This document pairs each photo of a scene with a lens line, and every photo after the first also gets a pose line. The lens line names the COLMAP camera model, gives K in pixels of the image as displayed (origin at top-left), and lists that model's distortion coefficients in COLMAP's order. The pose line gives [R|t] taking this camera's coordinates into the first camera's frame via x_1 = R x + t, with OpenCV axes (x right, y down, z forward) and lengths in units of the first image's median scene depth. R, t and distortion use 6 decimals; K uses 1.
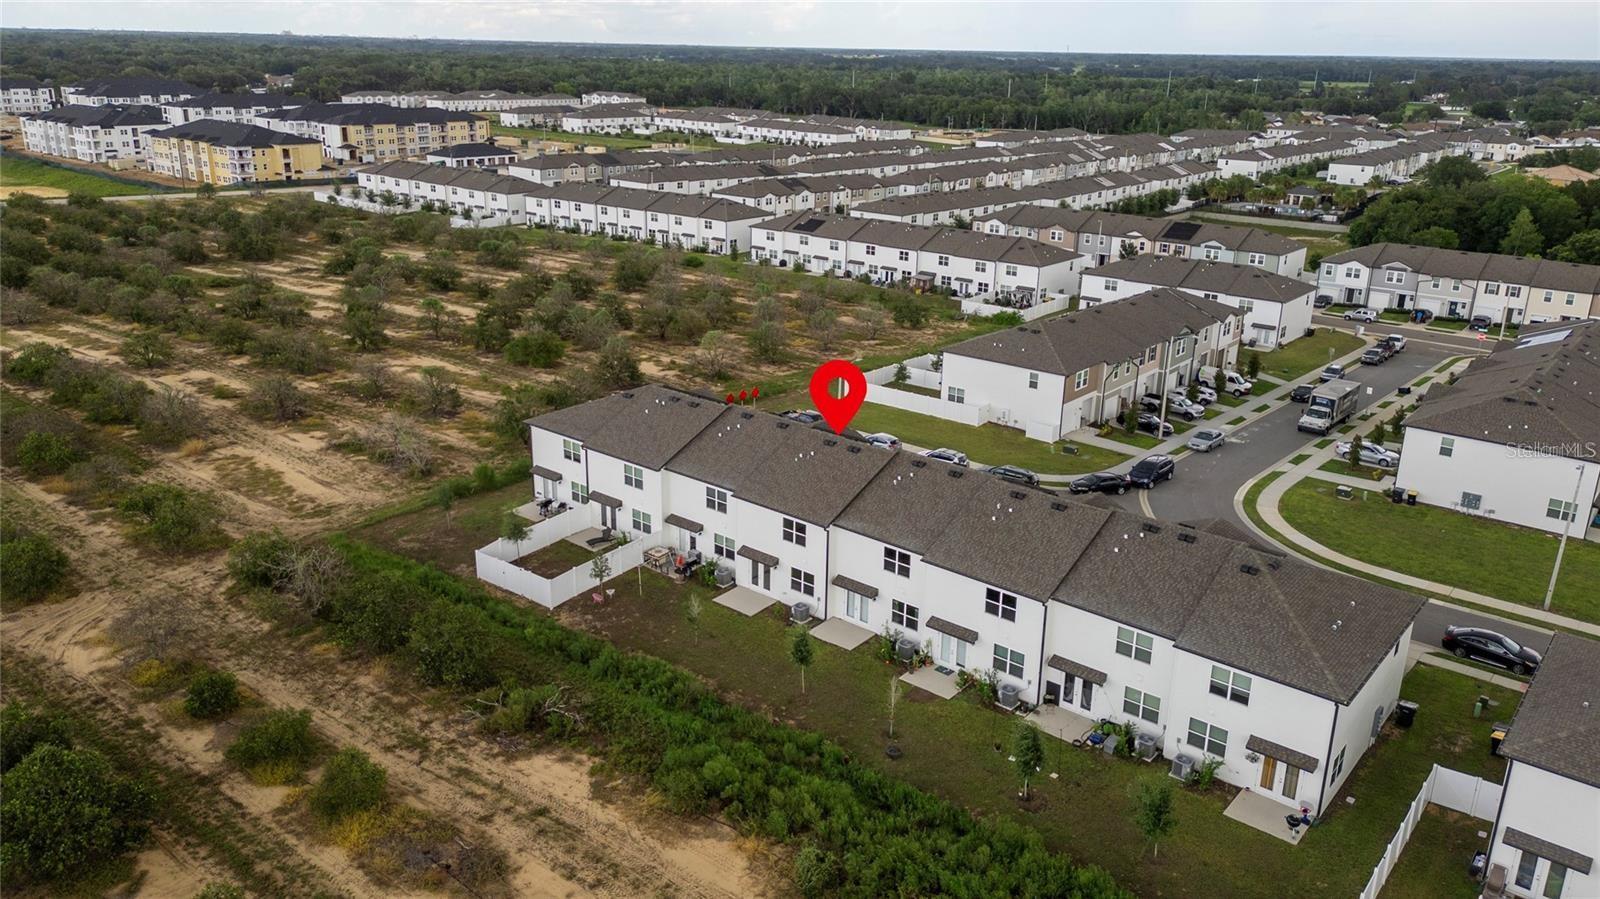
lens RADIAL K [[1170.3, 0, 800.0], [0, 1170.3, 449.5], [0, 0, 1]] dist [0.093723, -0.123460]
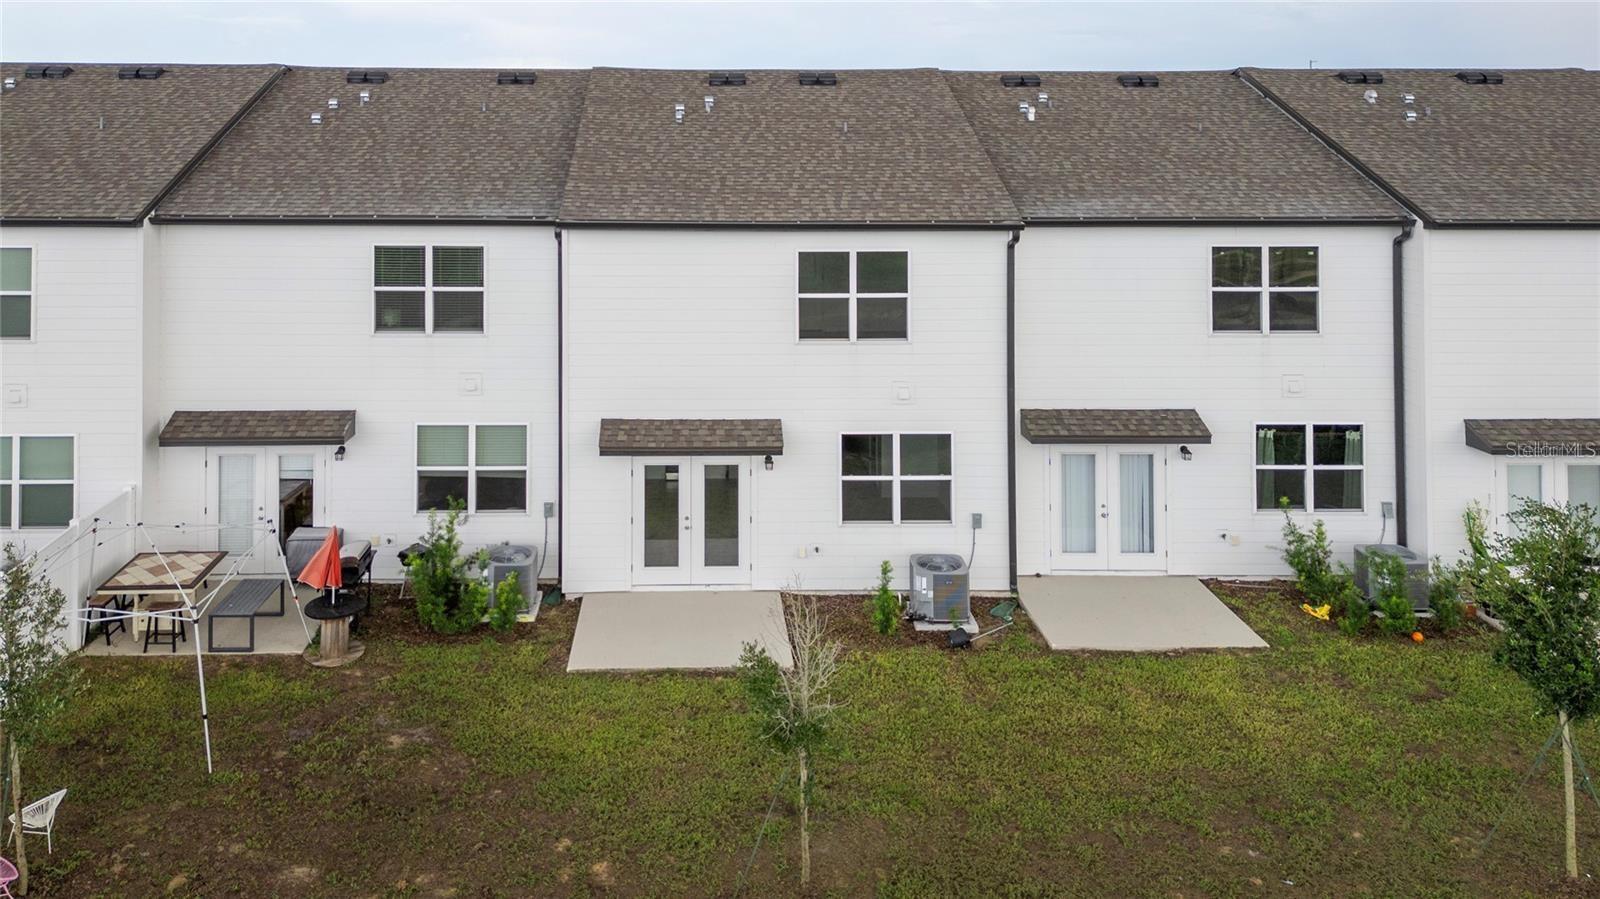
lens RADIAL K [[1193.9, 0, 712.9], [0, 1193.9, 136.2], [0, 0, 1]] dist [0.025200, -0.002449]
pose [[0.756346, -0.019642, 0.653877, -0.156970], [0.227348, 0.945136, -0.234584, 0.070434], [-0.613395, 0.326085, 0.719315, 0.602521]]
